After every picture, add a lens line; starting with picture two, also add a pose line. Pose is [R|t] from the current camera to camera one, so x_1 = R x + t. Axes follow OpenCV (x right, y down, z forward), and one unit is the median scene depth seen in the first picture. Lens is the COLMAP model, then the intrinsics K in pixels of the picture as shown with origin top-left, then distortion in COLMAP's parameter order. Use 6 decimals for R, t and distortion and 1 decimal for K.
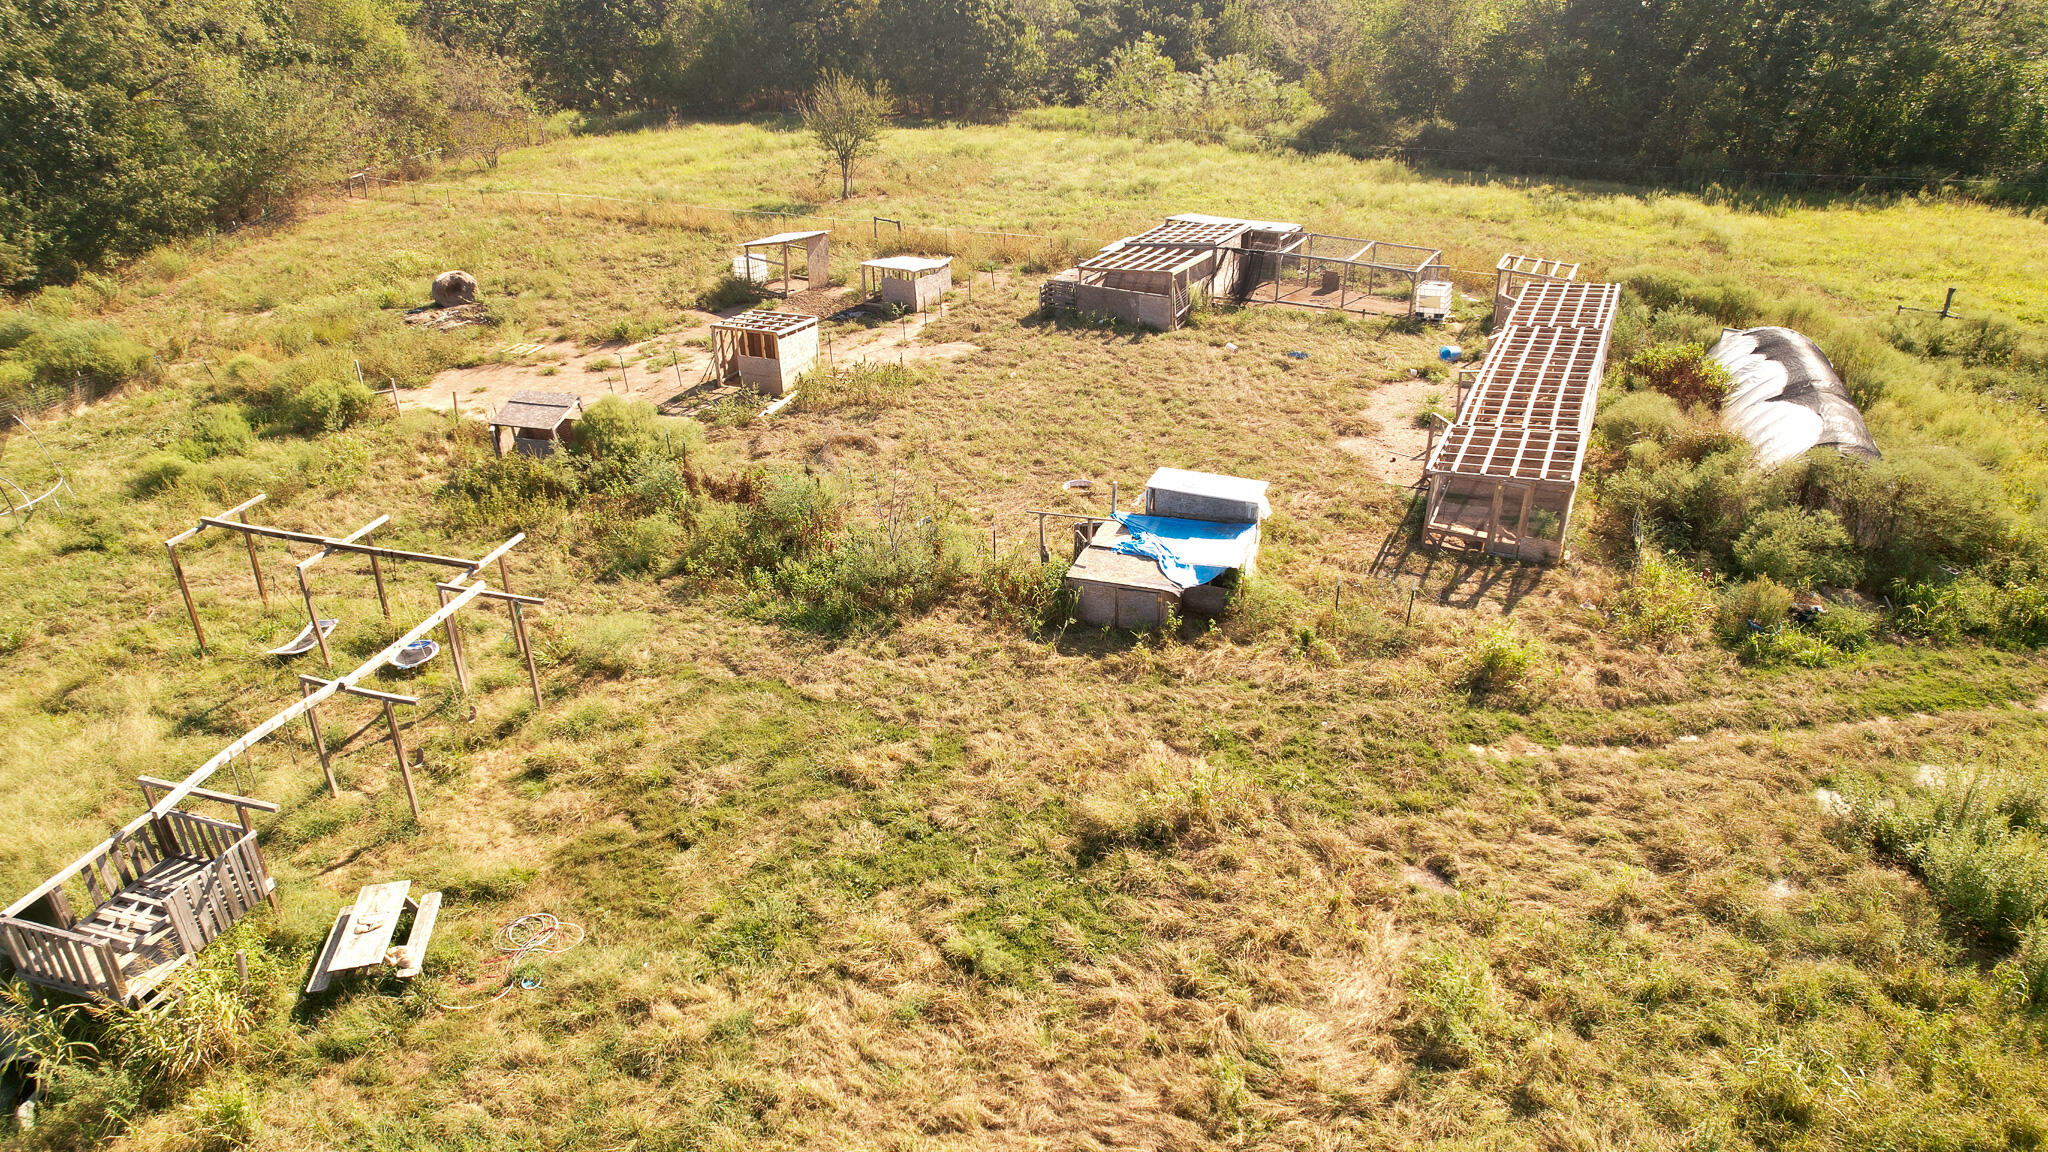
lens RADIAL K [[1308.7, 0, 1022.6], [0, 1308.7, 579.1], [0, 0, 1]] dist [-0.030555, 0.007204]
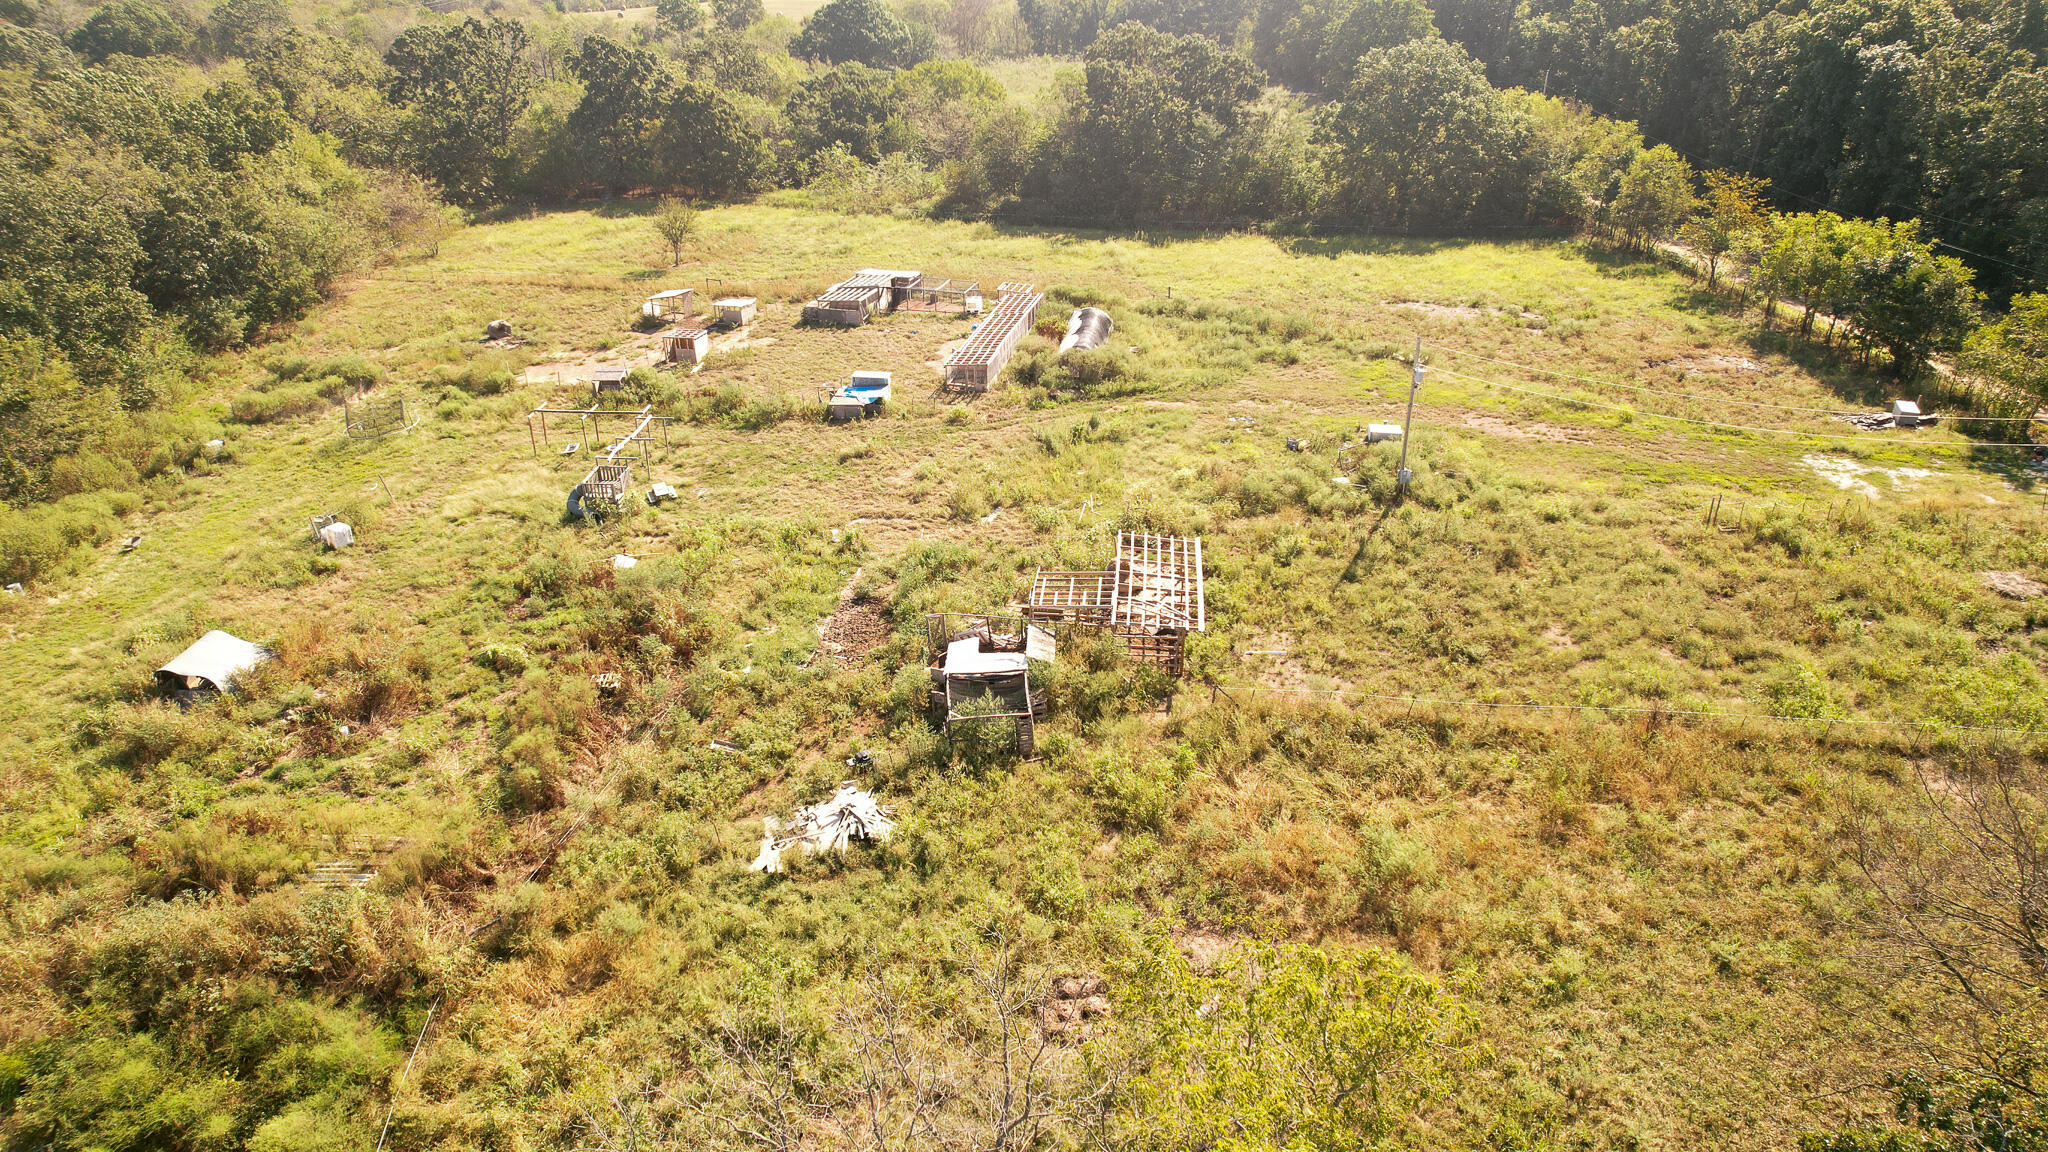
lens RADIAL K [[1308.7, 0, 1026.2], [0, 1308.7, 575.5], [0, 0, 1]] dist [-0.030555, 0.007204]
pose [[0.976242, -0.102701, 0.190797, -0.081978], [0.103248, 0.994630, 0.007098, 0.246507], [-0.190501, 0.012770, 0.981604, -1.236078]]
